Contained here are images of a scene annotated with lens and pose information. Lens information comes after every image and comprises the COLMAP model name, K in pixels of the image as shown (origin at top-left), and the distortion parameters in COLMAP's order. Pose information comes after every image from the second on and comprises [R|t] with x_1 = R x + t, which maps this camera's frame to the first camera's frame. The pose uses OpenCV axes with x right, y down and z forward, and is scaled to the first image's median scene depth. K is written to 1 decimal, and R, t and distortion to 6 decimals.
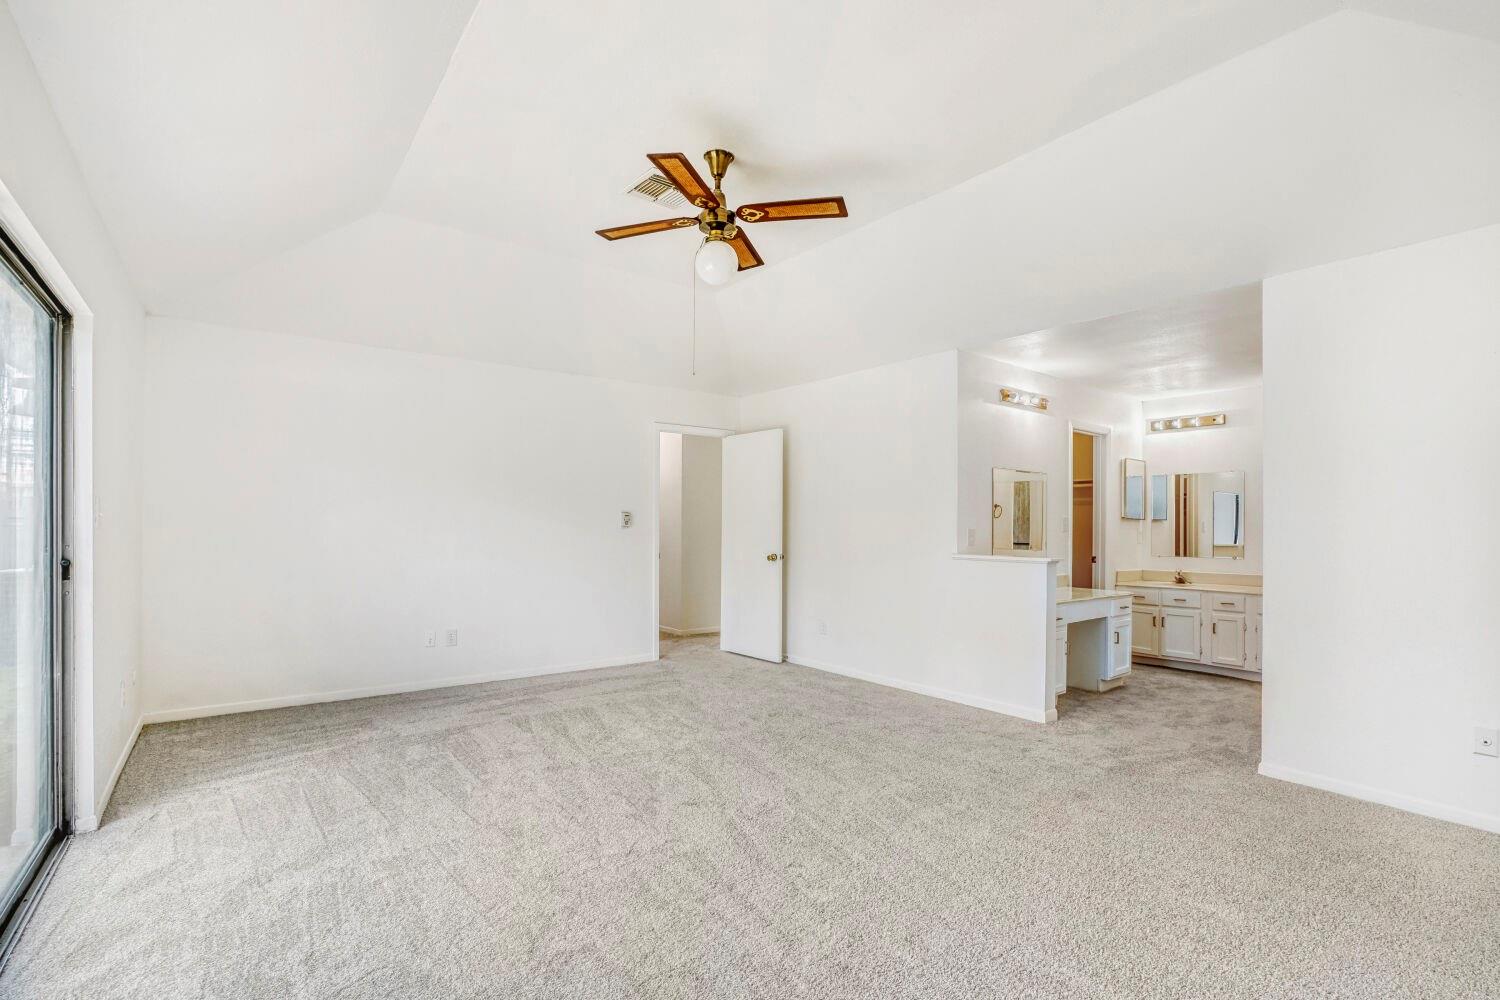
lens RADIAL K [[717.3, 0, 755.7], [0, 717.3, 527.6], [0, 0, 1]] dist [-0.003339, 0.000321]
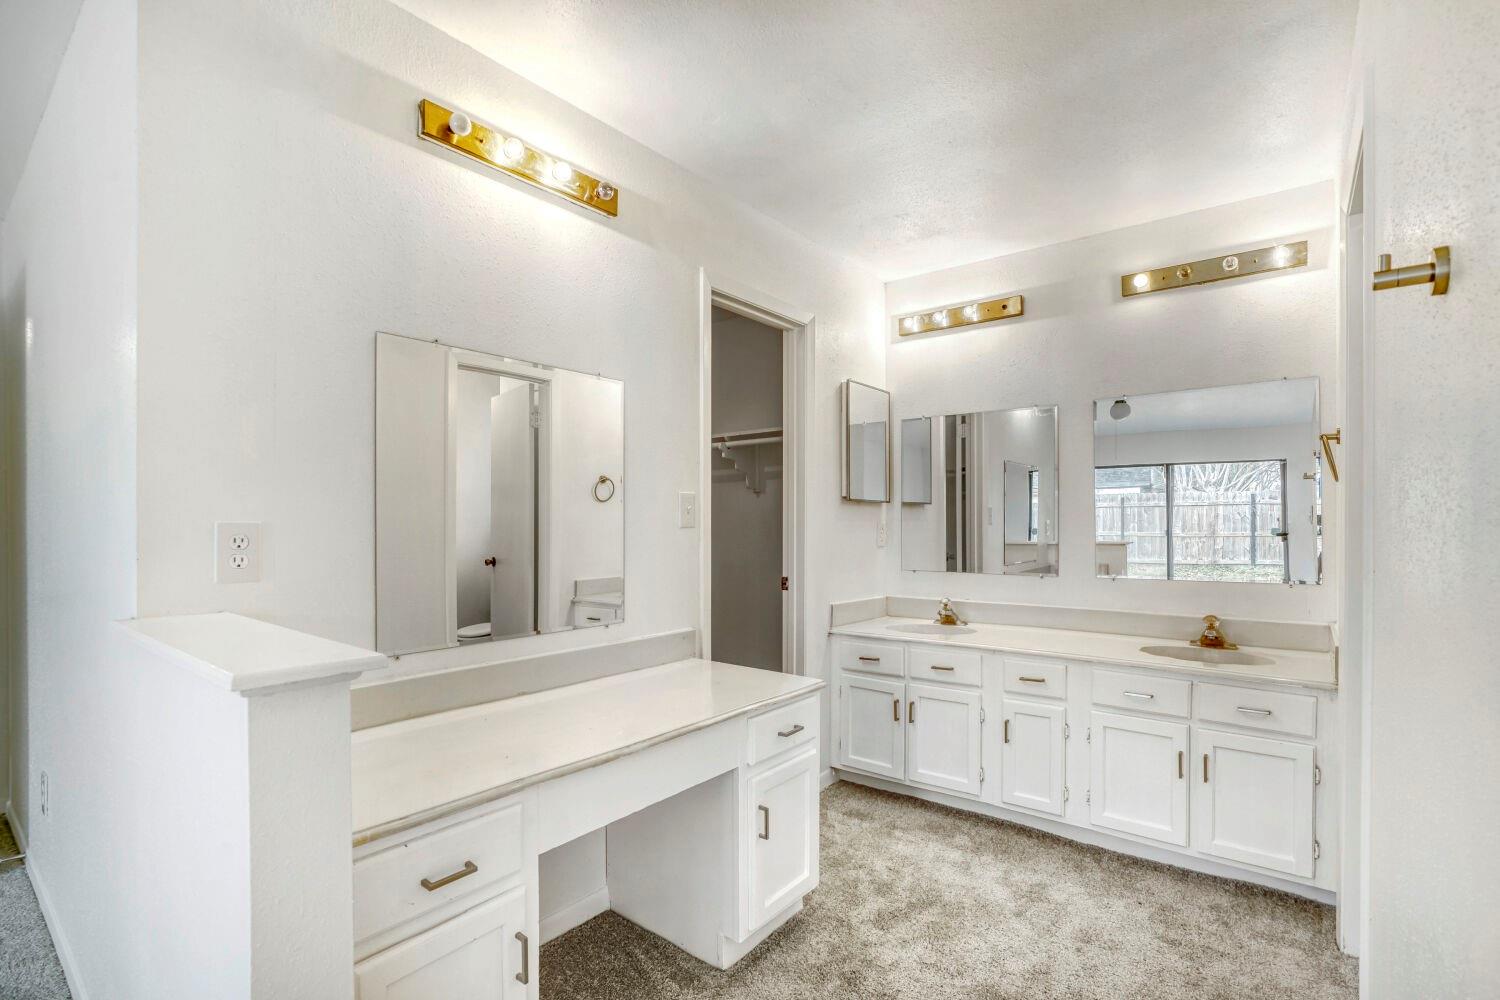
lens RADIAL K [[717.3, 0, 755.7], [0, 717.3, 527.6], [0, 0, 1]] dist [-0.003339, 0.000321]
pose [[0.973511, -0.013095, 0.228264, 0.343450], [0.010995, 0.999885, 0.010470, 0.001047], [-0.228375, -0.007683, 0.973543, 0.533016]]
